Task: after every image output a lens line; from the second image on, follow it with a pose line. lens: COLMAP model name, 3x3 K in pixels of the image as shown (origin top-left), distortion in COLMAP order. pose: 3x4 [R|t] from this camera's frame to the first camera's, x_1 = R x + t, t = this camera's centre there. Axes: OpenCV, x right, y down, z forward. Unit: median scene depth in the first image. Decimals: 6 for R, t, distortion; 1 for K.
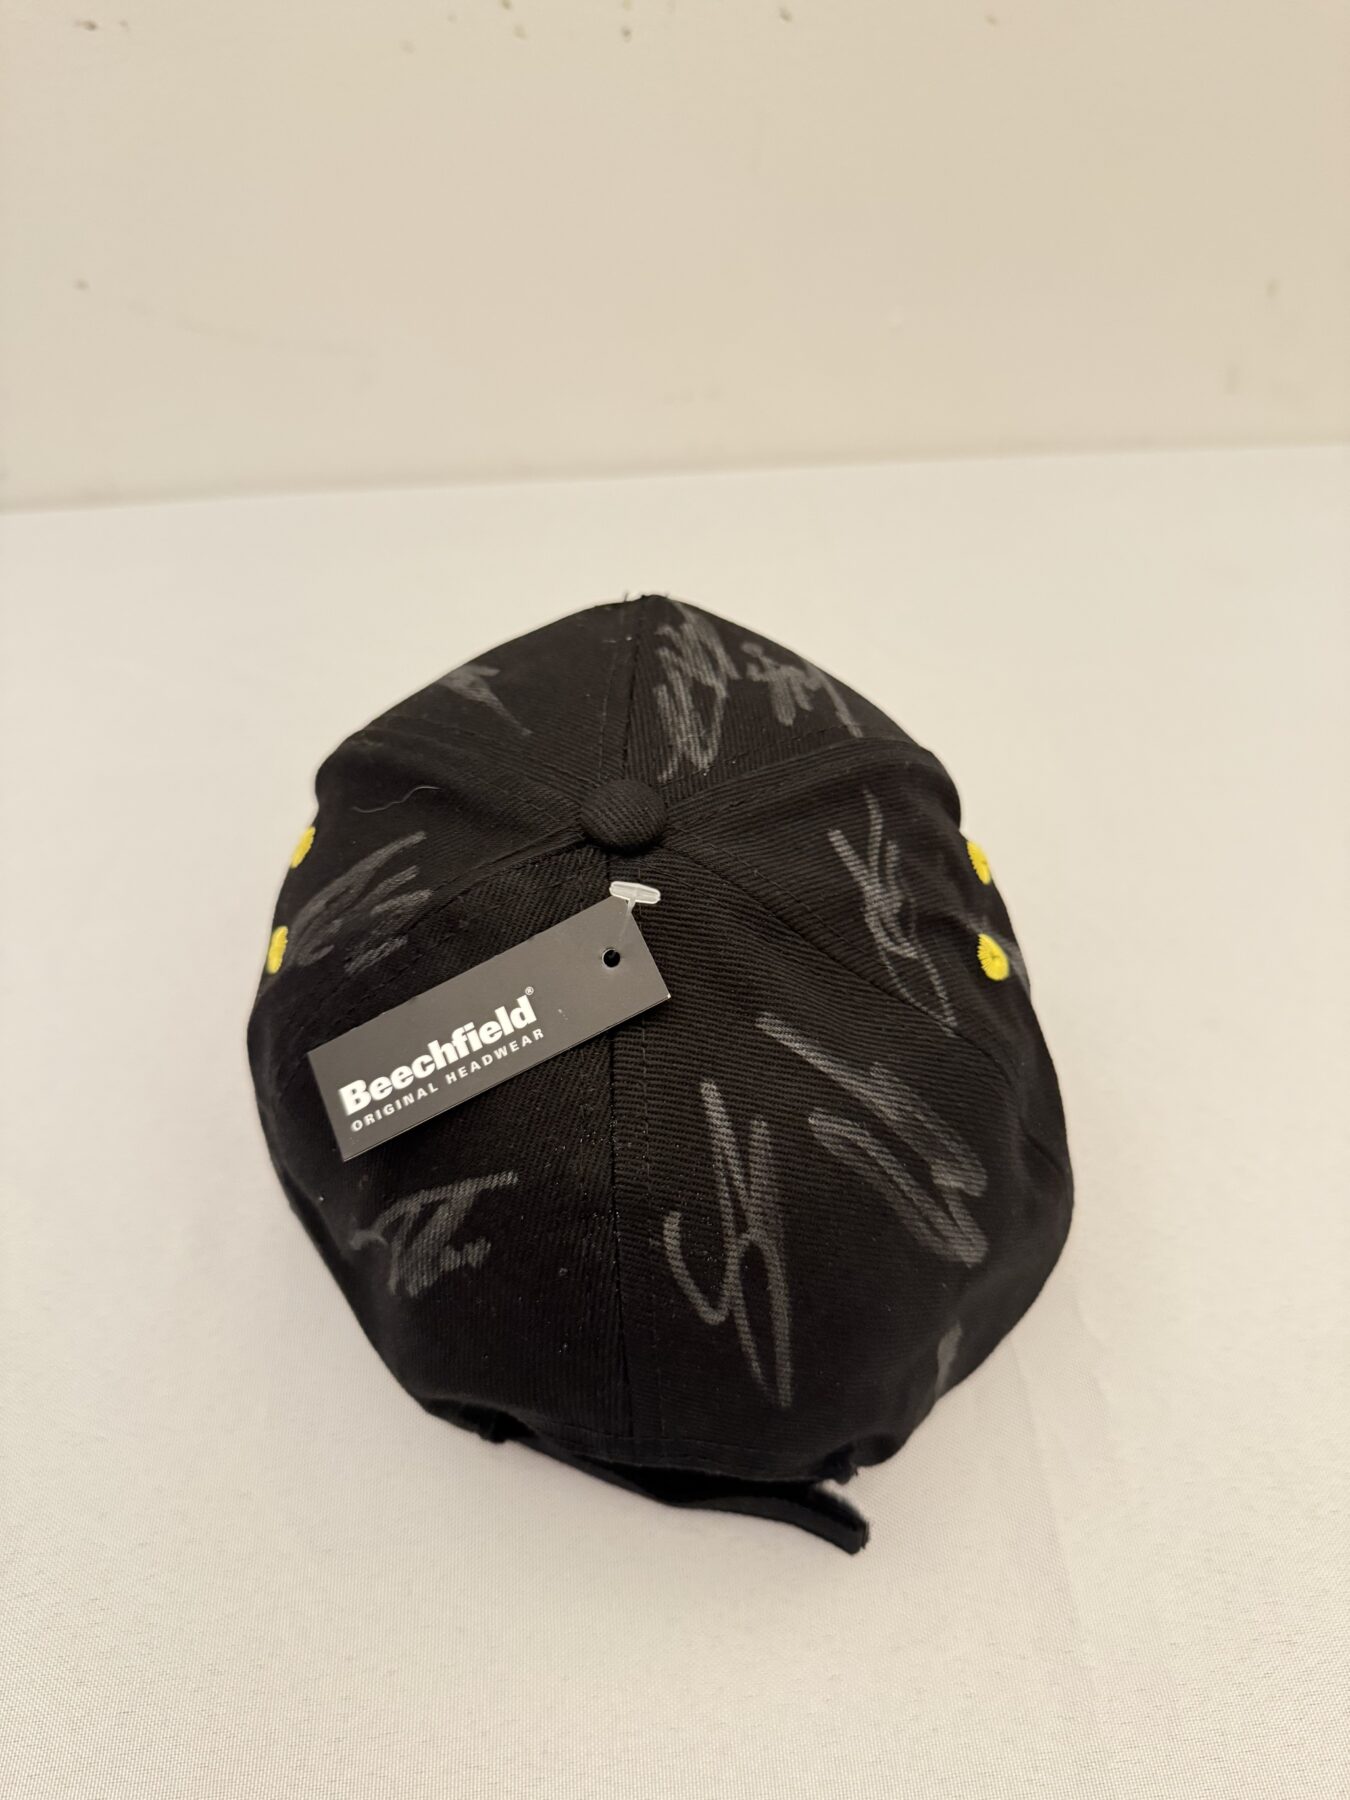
lens RADIAL K [[1351.8, 0, 675.0], [0, 1351.8, 900.0], [0, 0, 1]] dist [0.095272, -0.001296]
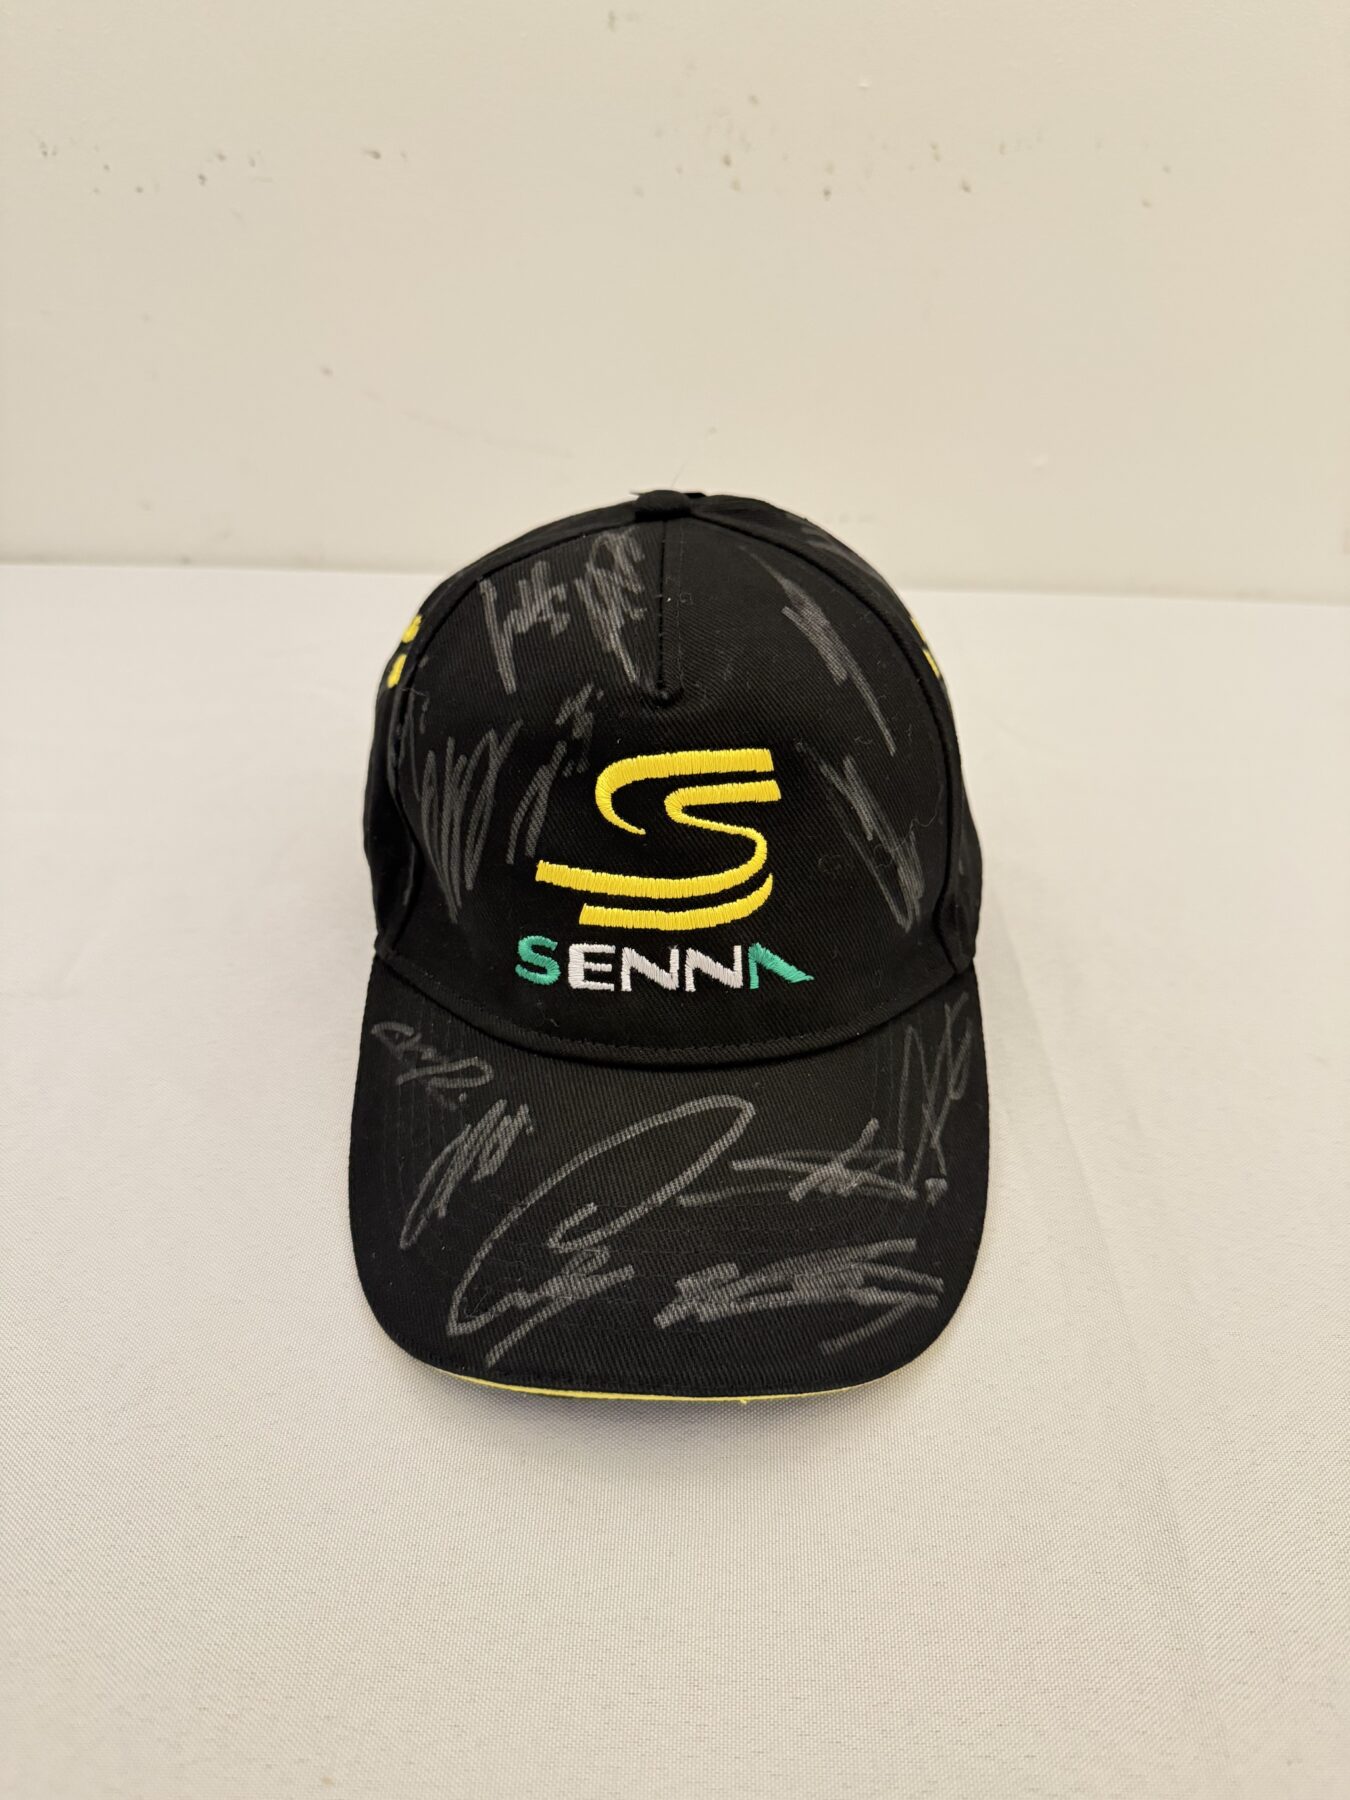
lens RADIAL K [[1273.3, 0, 678.1], [0, 1273.3, 900.2], [0, 0, 1]] dist [0.193455, -0.204765]
pose [[-0.999085, 0.041006, -0.012128, -0.021880], [-0.009826, 0.055893, 0.998388, -1.482366], [0.041618, 0.997594, -0.055439, 1.555929]]
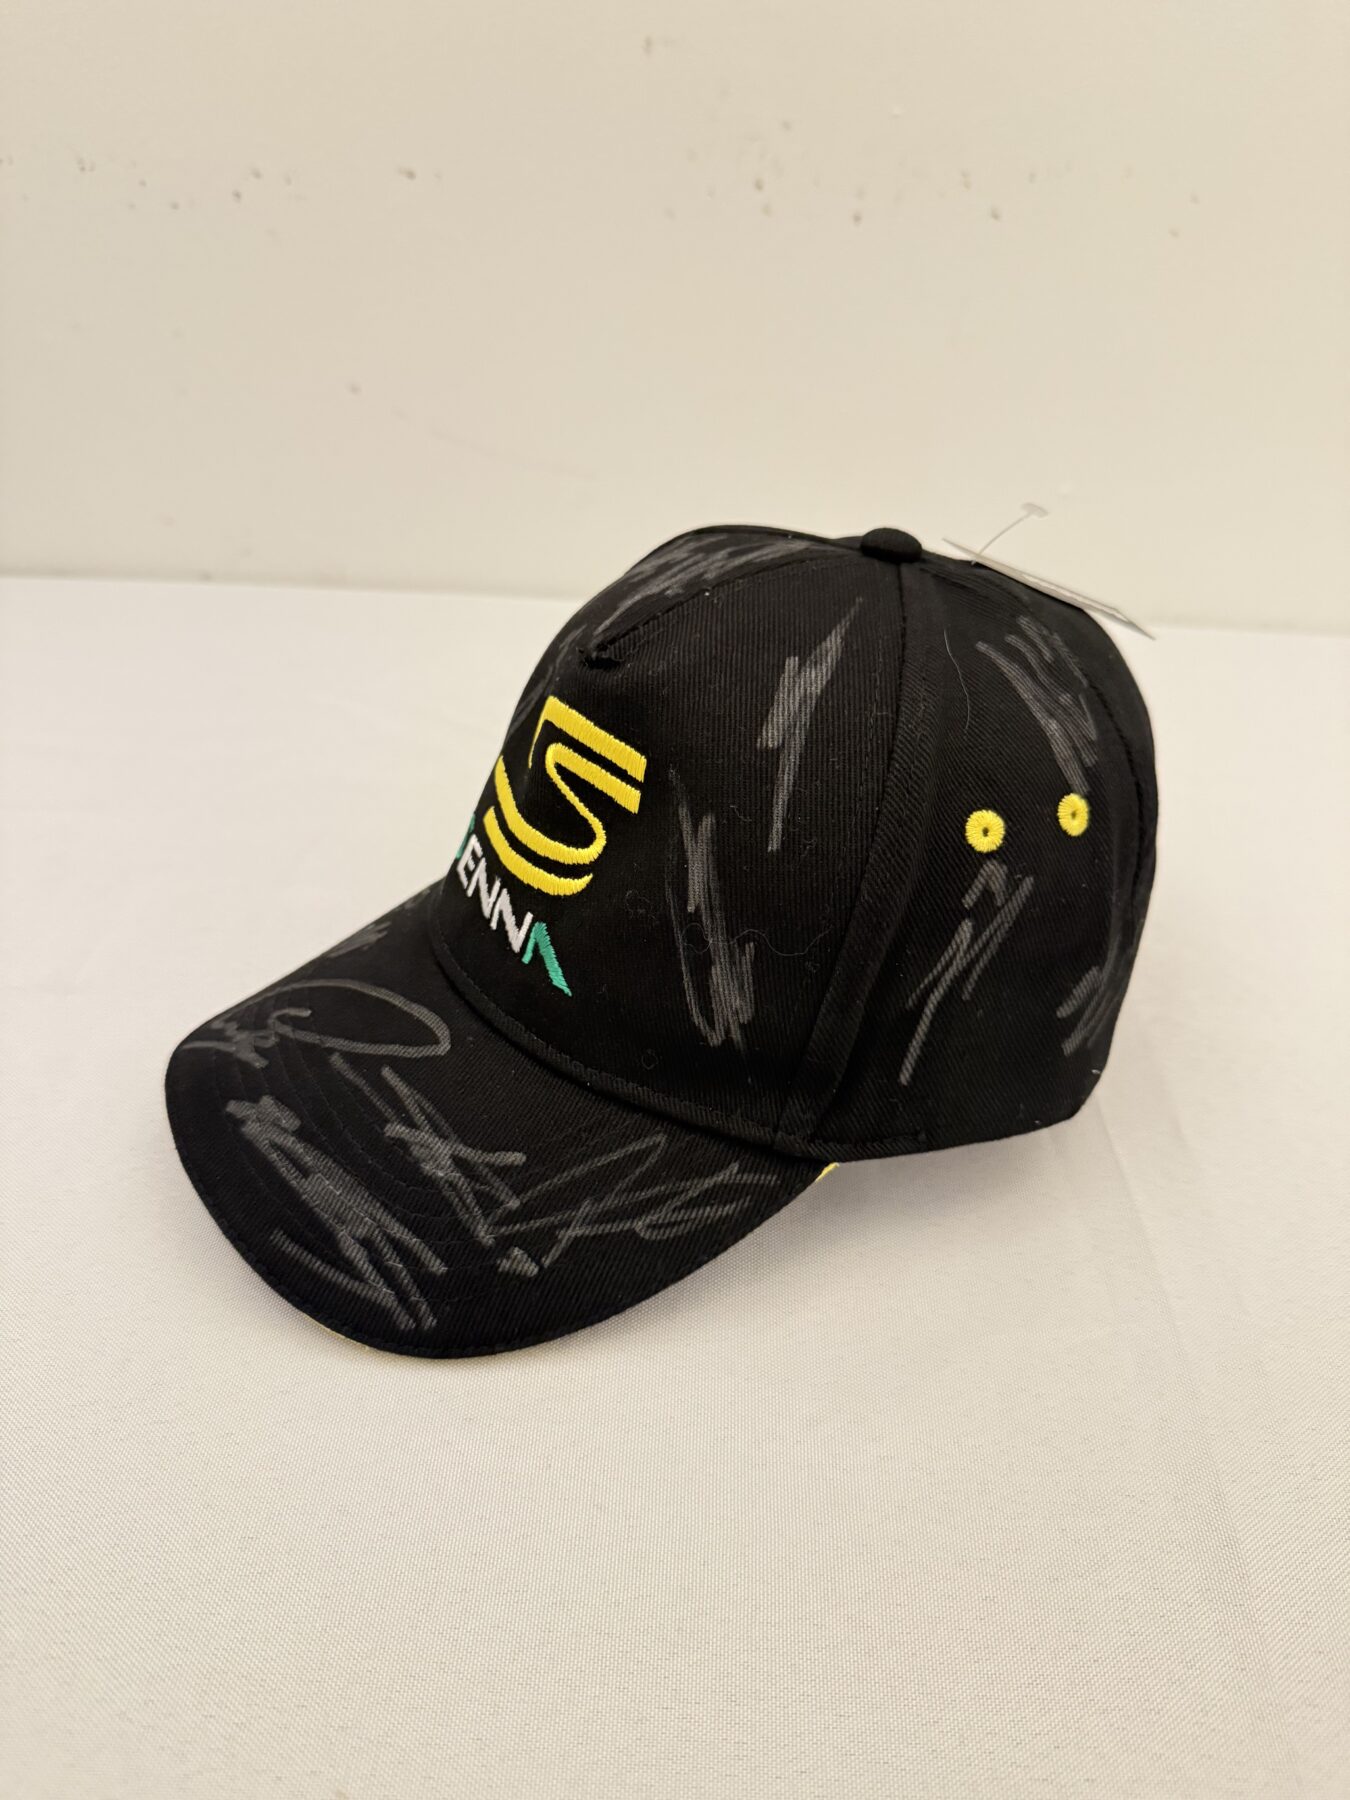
lens RADIAL K [[1273.3, 0, 678.1], [0, 1273.3, 900.2], [0, 0, 1]] dist [0.193455, -0.204765]
pose [[-0.518197, -0.486539, 0.703386, -1.029820], [0.636623, 0.329765, 0.697113, -1.004480], [-0.571124, 0.809034, 0.138859, 1.270244]]
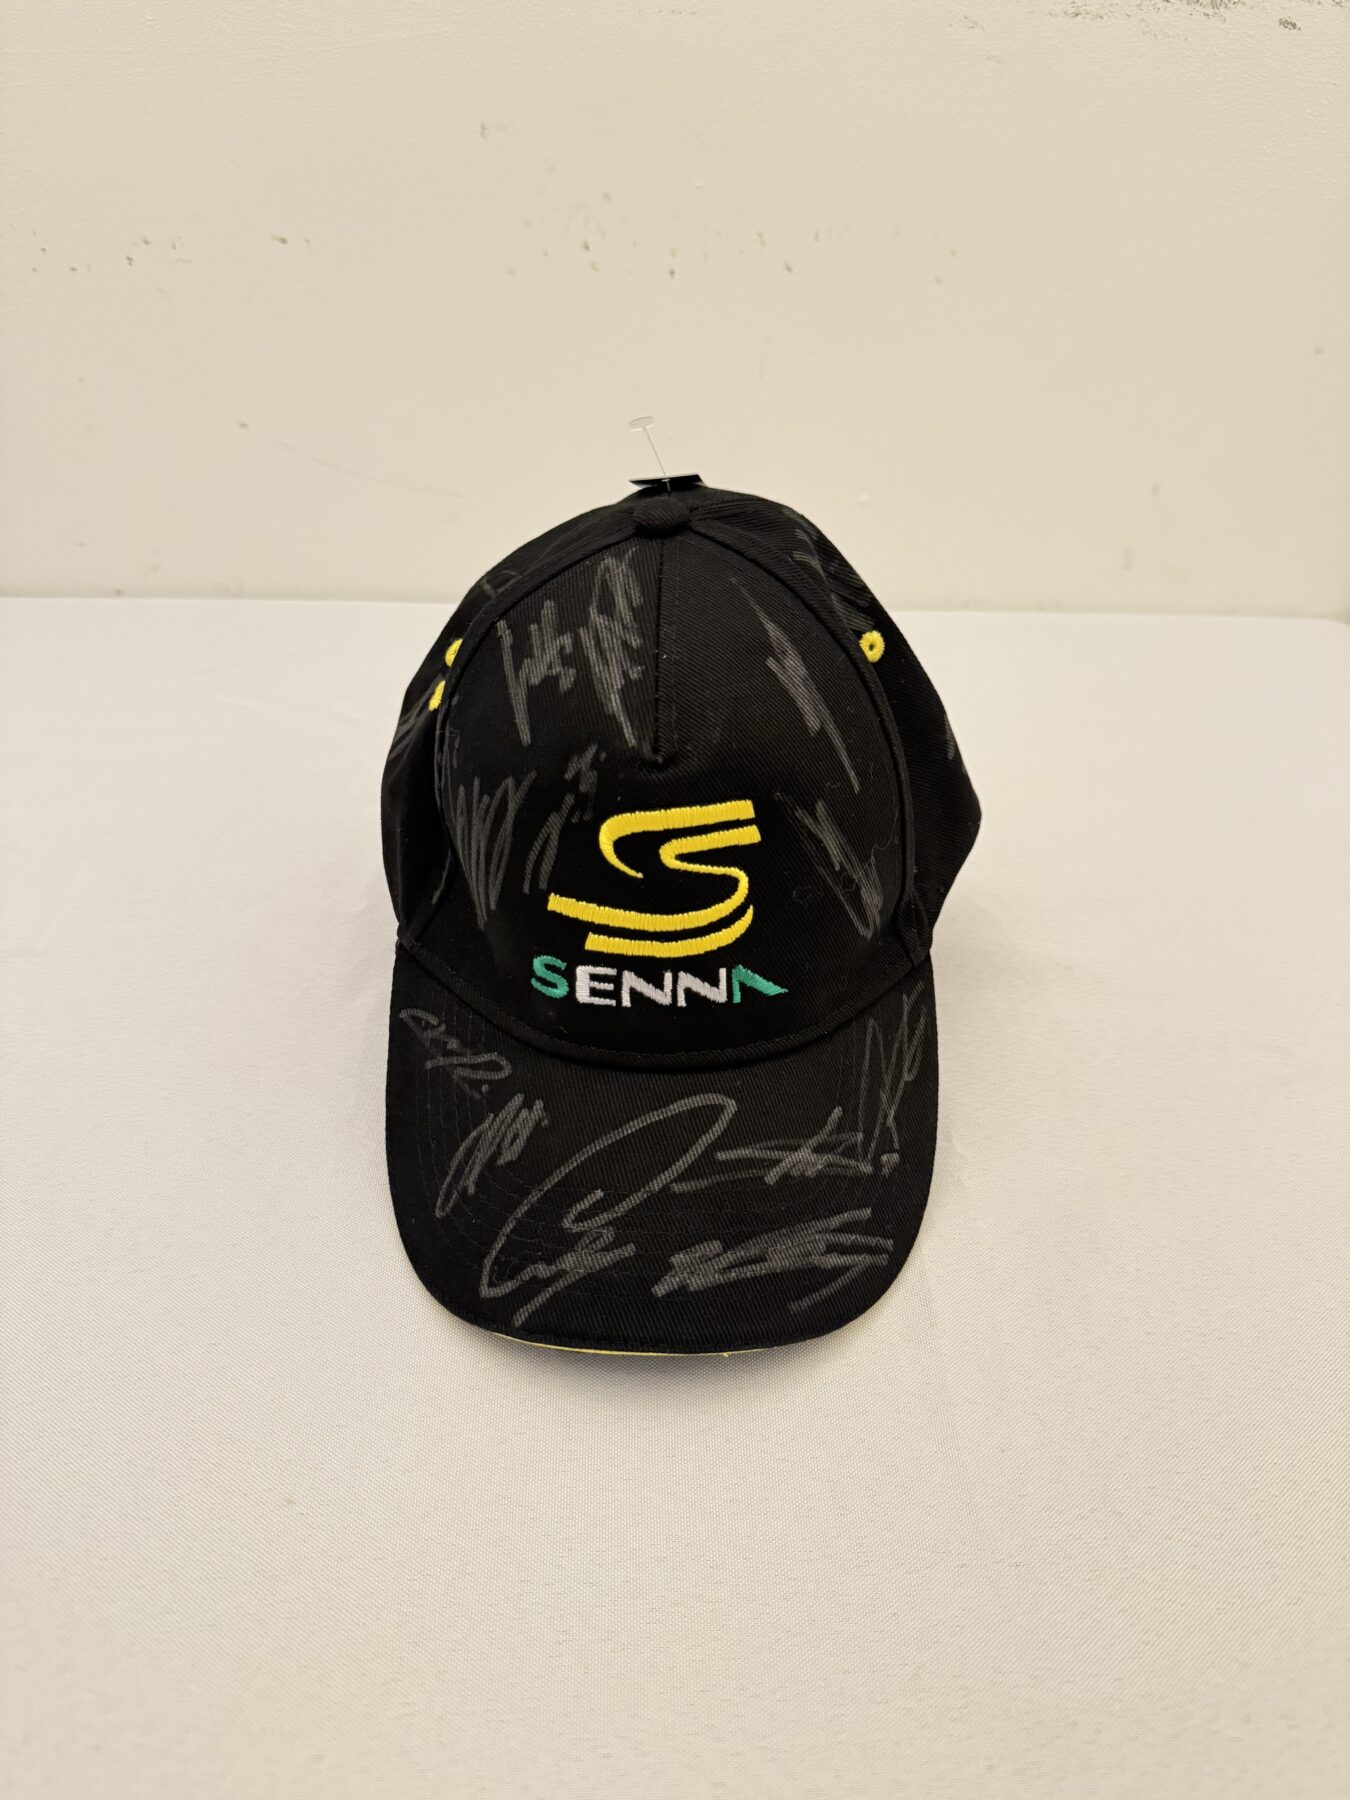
lens RADIAL K [[1275.7, 0, 672.3], [0, 1275.7, 921.8], [0, 0, 1]] dist [0.299417, 0.000078]
pose [[-0.998929, 0.043602, -0.015467, -0.016421], [-0.020644, -0.120906, 0.992449, -1.658892], [0.041403, 0.991706, 0.121677, 1.302677]]
